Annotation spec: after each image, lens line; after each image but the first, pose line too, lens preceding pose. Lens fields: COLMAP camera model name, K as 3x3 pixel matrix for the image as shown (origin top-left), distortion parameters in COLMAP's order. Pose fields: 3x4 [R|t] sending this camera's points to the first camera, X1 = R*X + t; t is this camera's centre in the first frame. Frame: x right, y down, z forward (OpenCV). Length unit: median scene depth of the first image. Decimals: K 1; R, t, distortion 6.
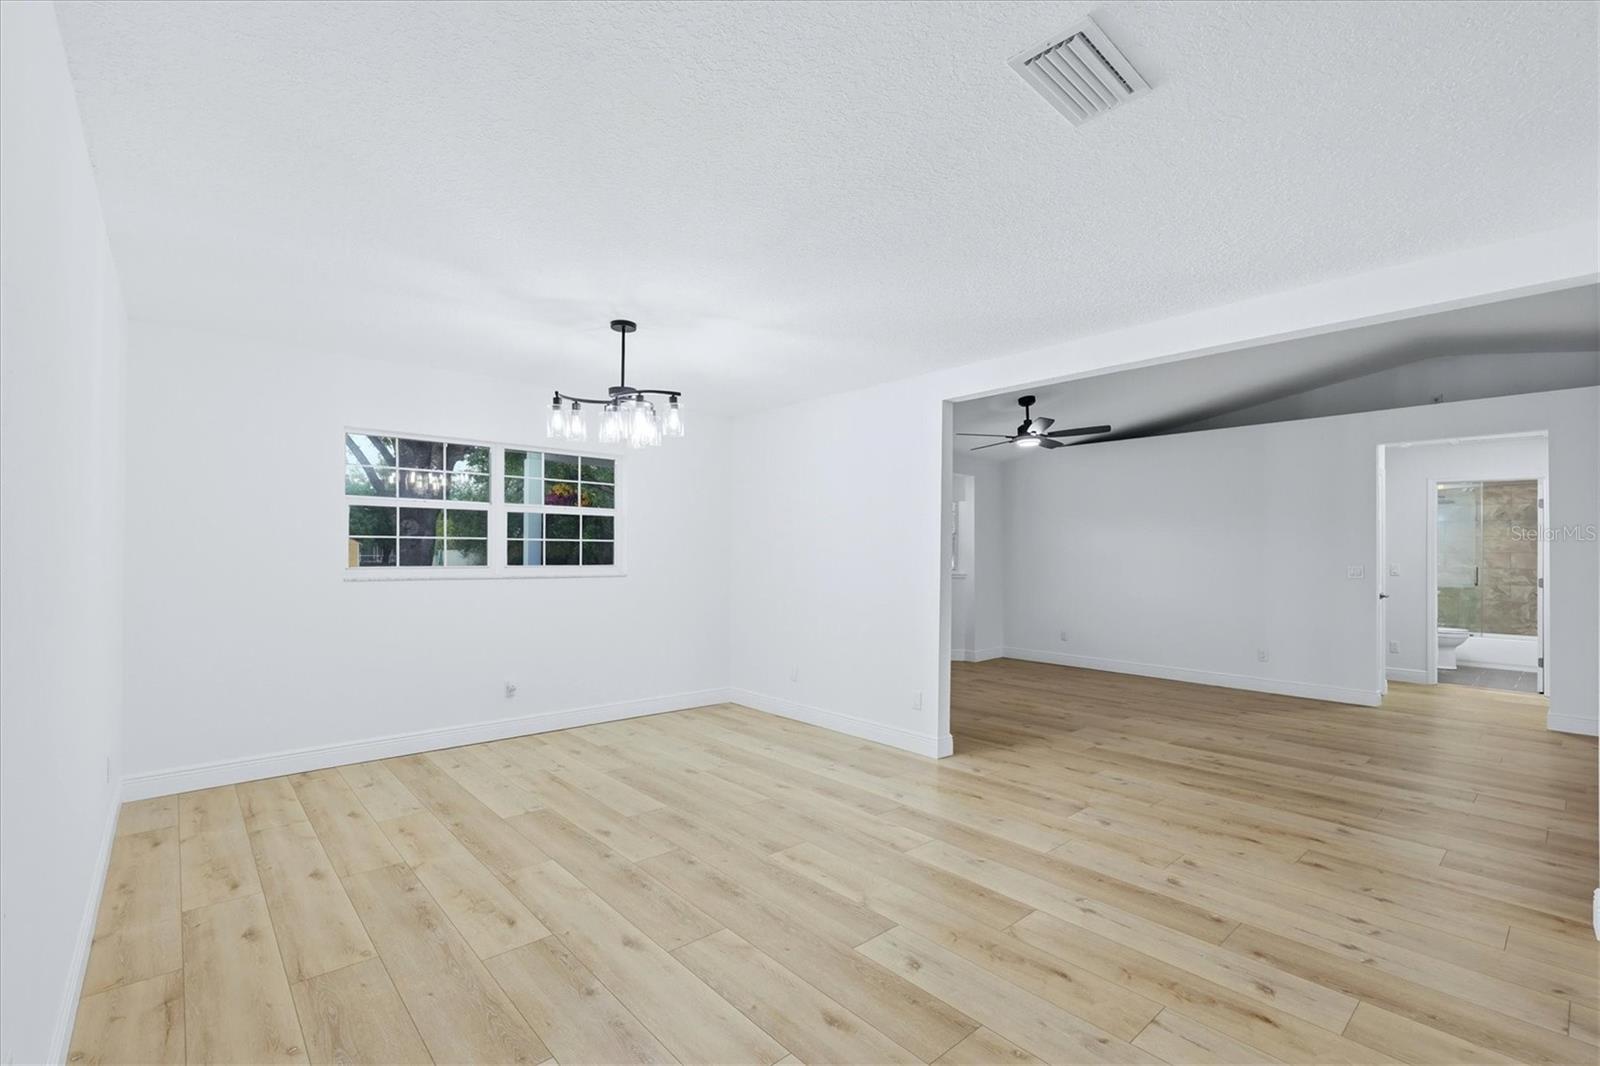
lens RADIAL K [[694.7, 0, 790.5], [0, 694.7, 555.1], [0, 0, 1]] dist [0.005678, -0.000455]
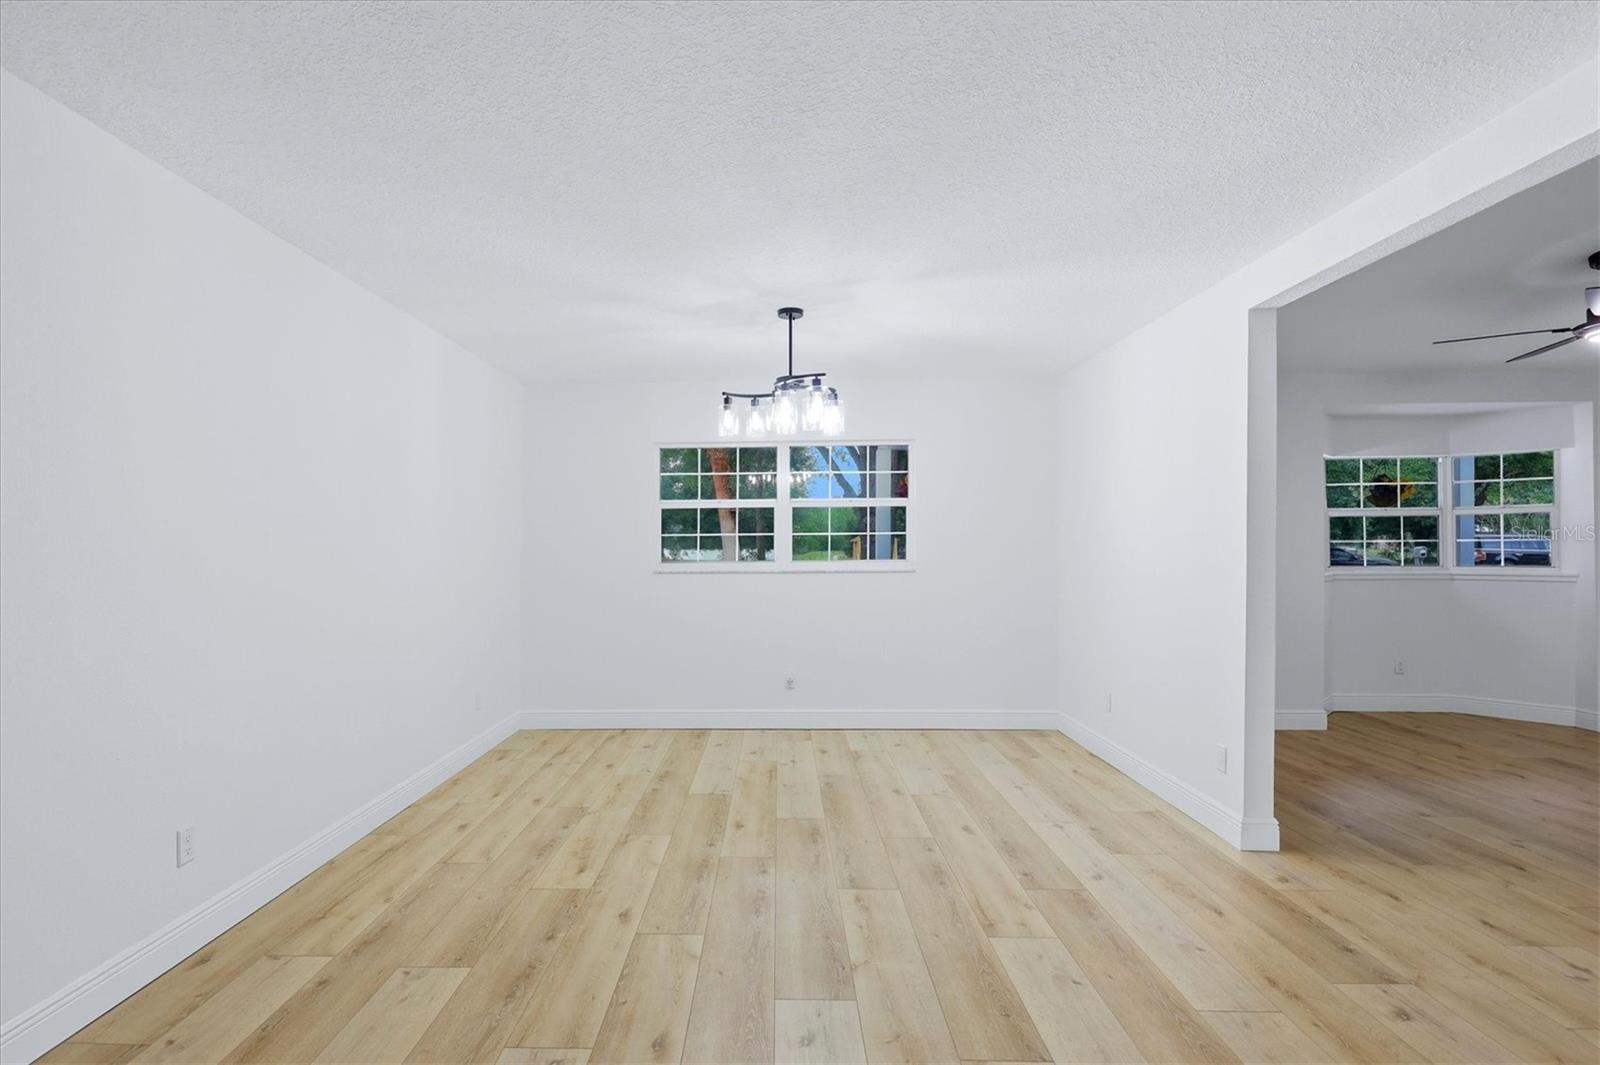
lens RADIAL K [[786.6, 0, 771.1], [0, 786.6, 544.4], [0, 0, 1]] dist [0.004515, -0.000734]
pose [[0.735139, -0.016318, -0.677720, 0.482990], [0.010149, 0.999863, -0.013066, 0.008284], [0.677840, 0.002727, 0.735204, 0.175060]]
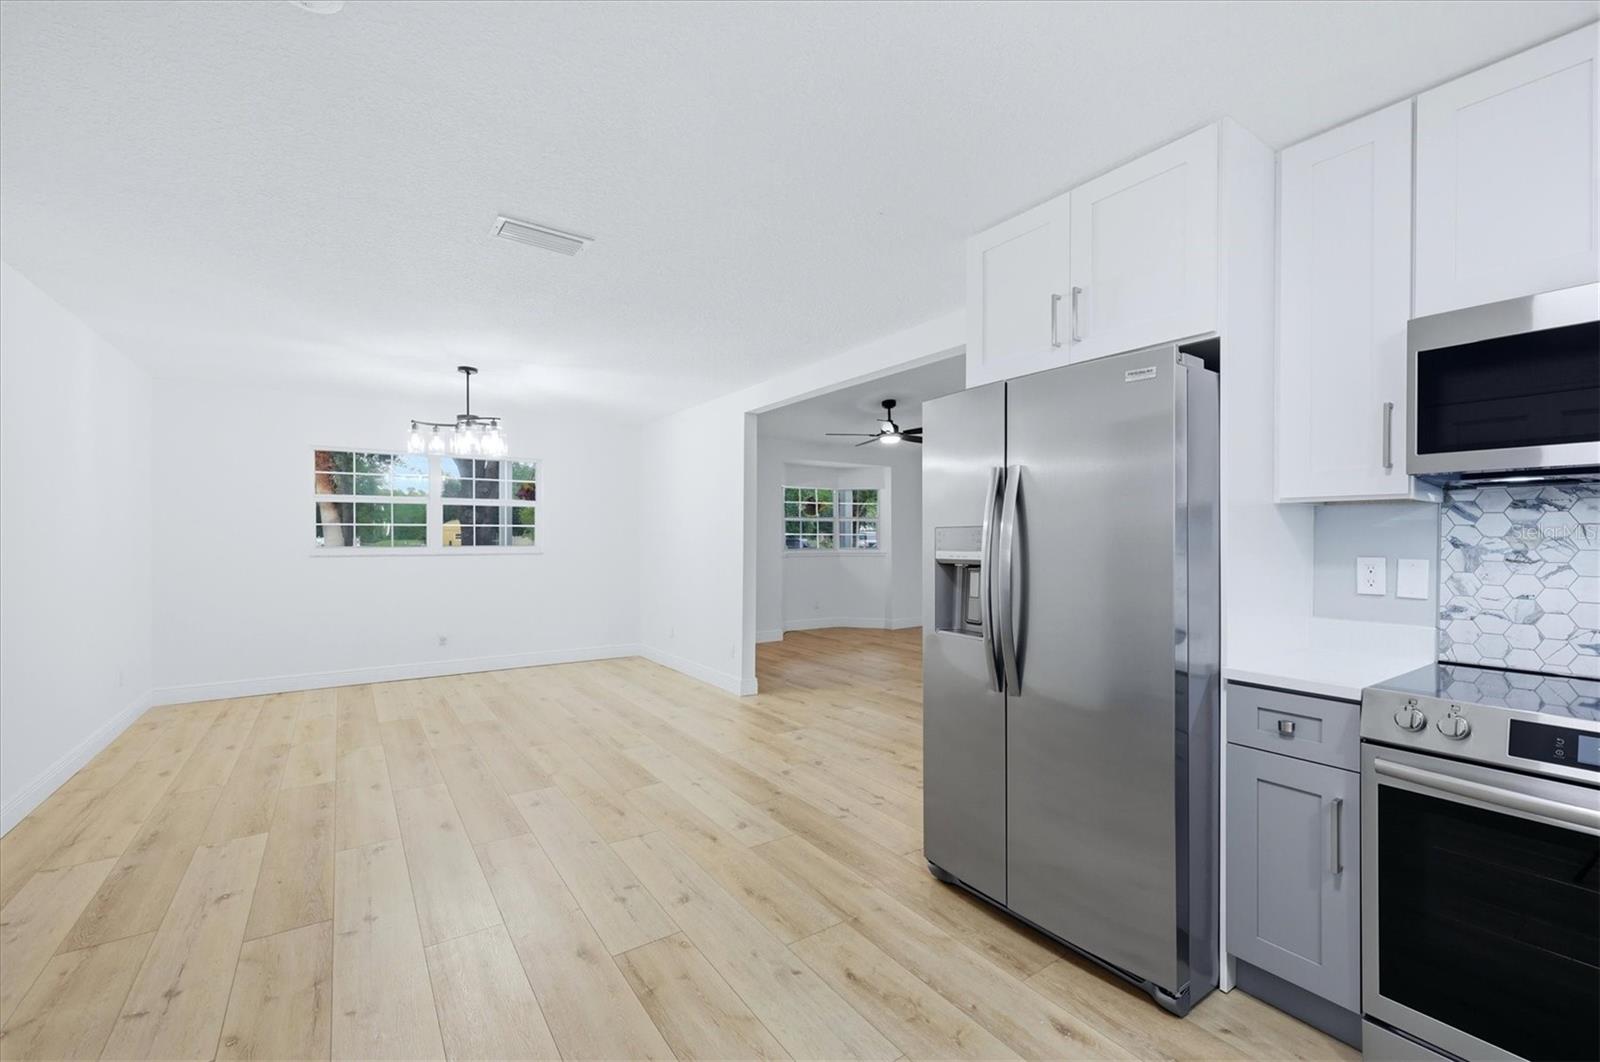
lens RADIAL K [[656.2, 0, 797.3], [0, 656.2, 542.6], [0, 0, 1]] dist [0.004496, -0.000227]
pose [[0.992308, -0.005636, -0.123666, 0.565699], [0.006249, 0.999970, 0.004564, 0.009780], [0.123637, -0.005302, 0.992313, -0.210840]]
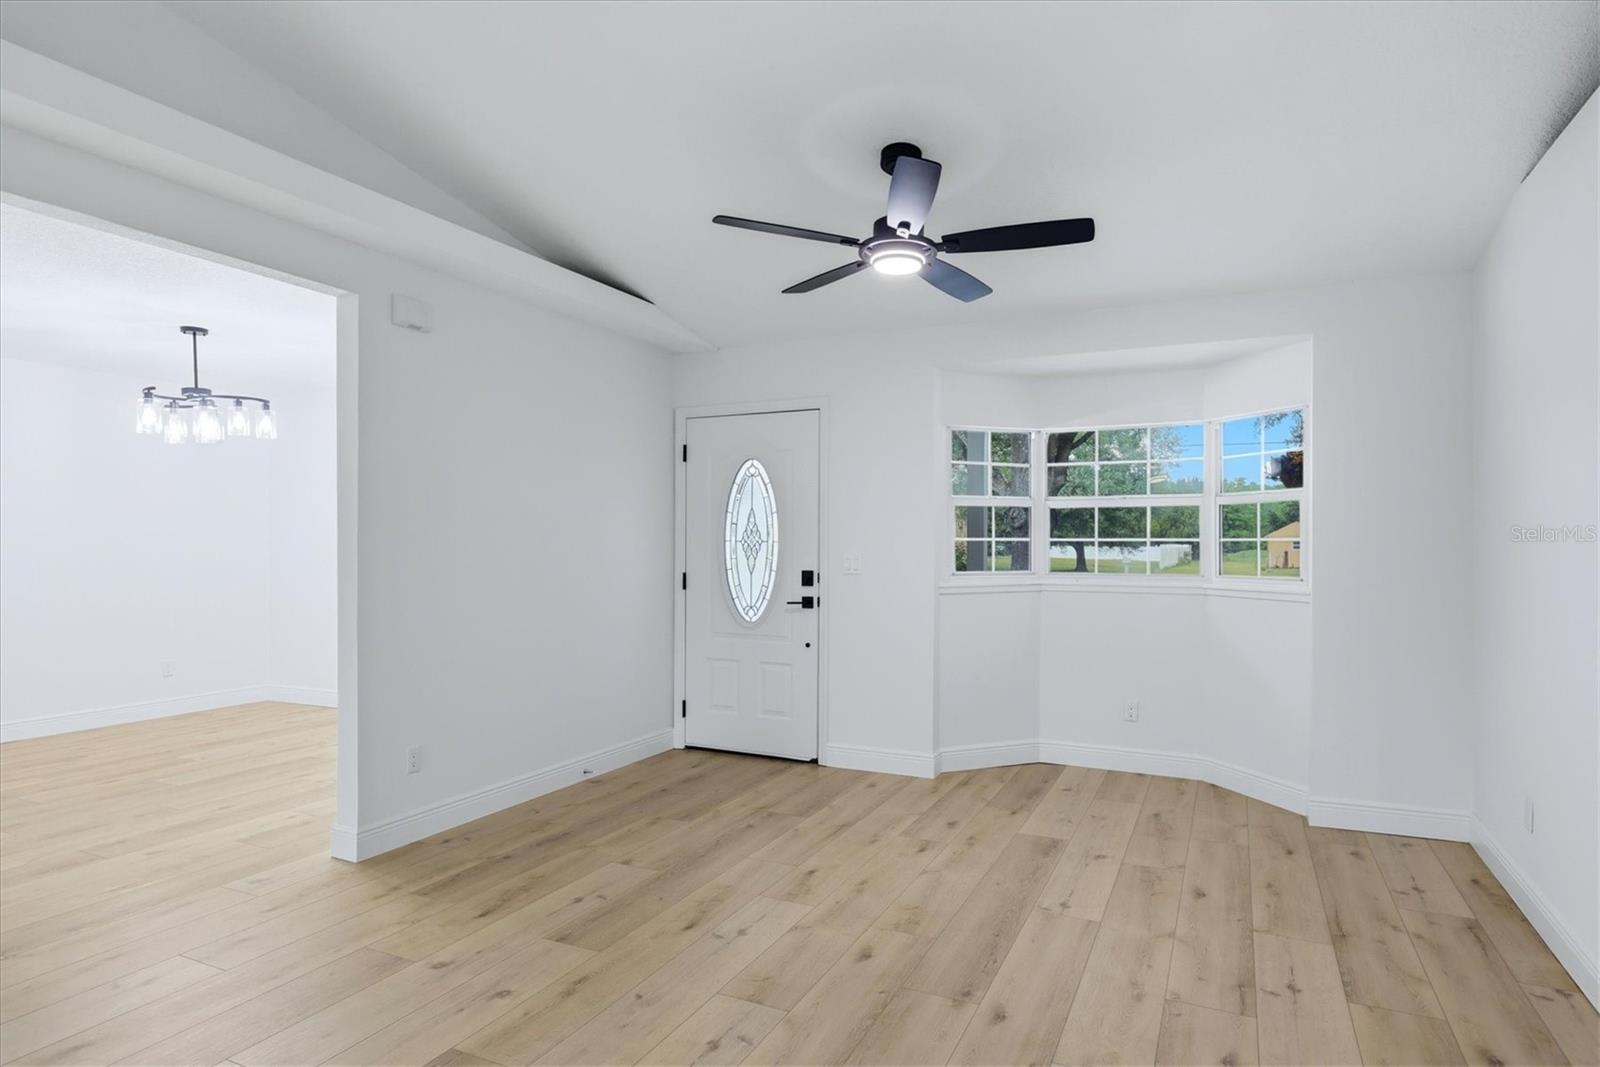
lens RADIAL K [[876.9, 0, 817.9], [0, 876.9, 554.6], [0, 0, 1]] dist [0.008457, -0.001385]
pose [[0.402906, -0.006748, -0.915216, 1.381171], [-0.002118, 0.999963, -0.008306, 0.026115], [0.915239, 0.005285, 0.402877, 1.318721]]
